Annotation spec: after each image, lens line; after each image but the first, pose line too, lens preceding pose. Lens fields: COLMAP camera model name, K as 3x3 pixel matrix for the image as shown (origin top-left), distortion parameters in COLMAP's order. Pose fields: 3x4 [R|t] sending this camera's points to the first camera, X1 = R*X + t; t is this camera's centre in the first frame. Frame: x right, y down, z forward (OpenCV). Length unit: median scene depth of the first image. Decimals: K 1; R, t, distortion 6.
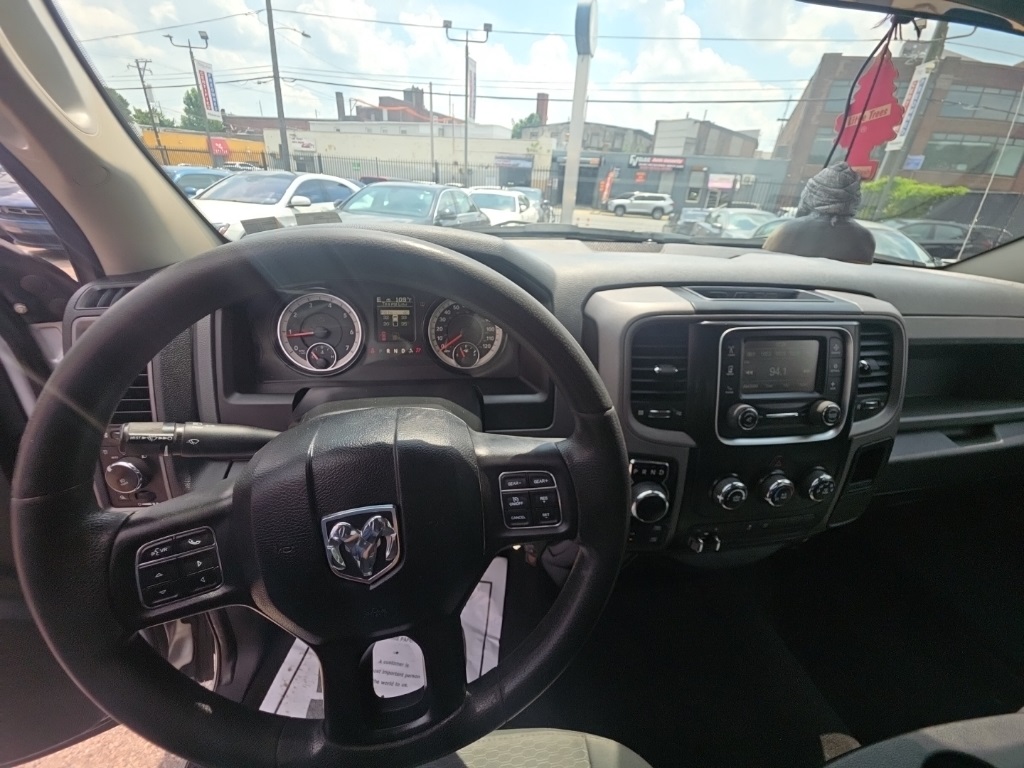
lens RADIAL K [[404.6, 0, 514.0], [0, 404.6, 387.1], [0, 0, 1]] dist [0.011558, -0.008561]
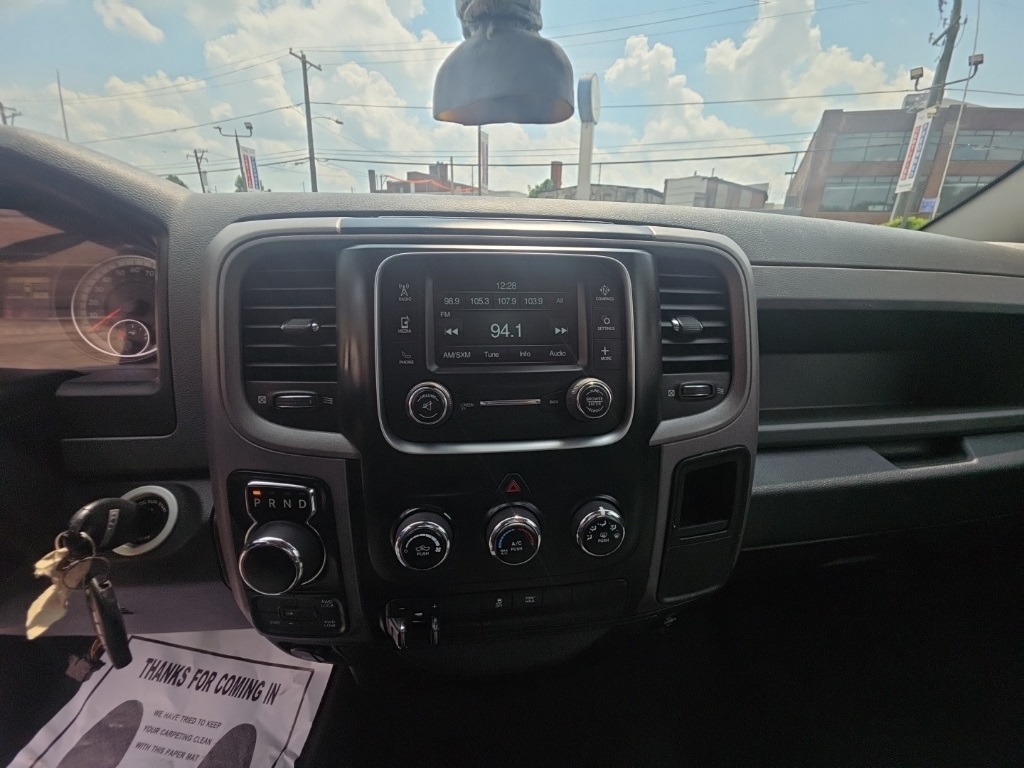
lens RADIAL K [[404.6, 0, 513.6], [0, 404.6, 387.9], [0, 0, 1]] dist [0.011558, -0.008561]
pose [[0.998173, -0.018605, -0.057488, 0.013954], [0.011357, 0.992226, -0.123930, 0.002412], [0.059347, 0.123051, 0.990624, 0.008368]]
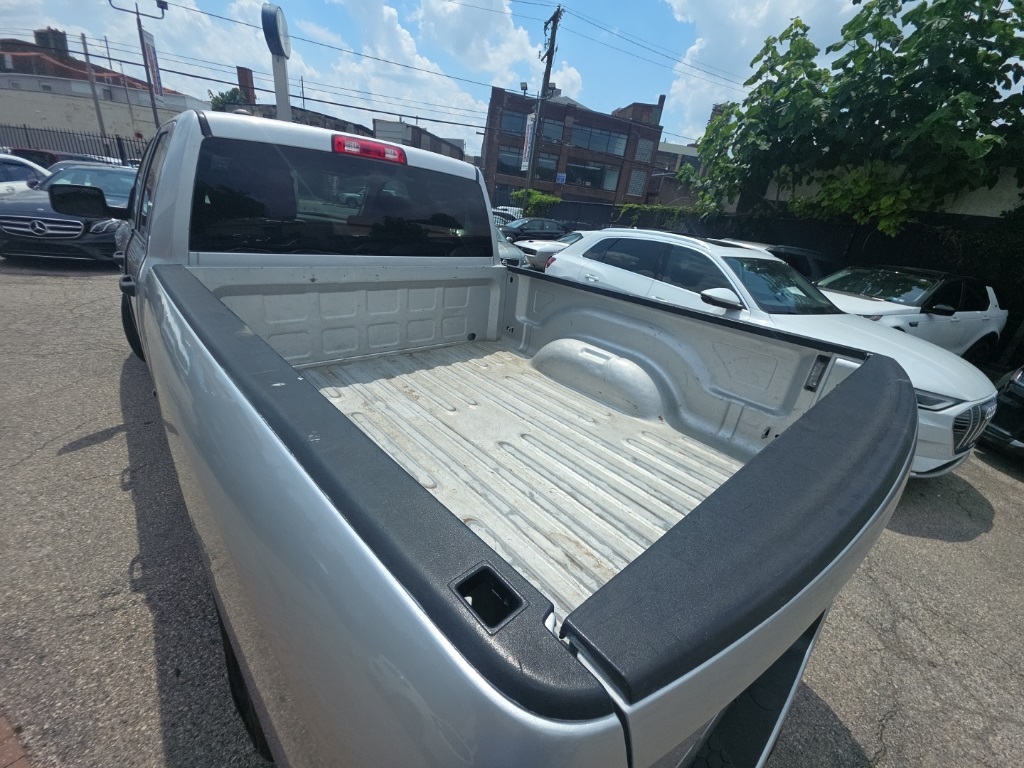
lens RADIAL K [[404.6, 0, 516.0], [0, 404.6, 388.8], [0, 0, 1]] dist [0.011558, -0.008561]
pose [[0.845644, -0.179635, 0.502611, 0.000822], [0.169737, 0.983287, 0.065847, 0.057123], [-0.506039, 0.029629, 0.862001, -0.137104]]
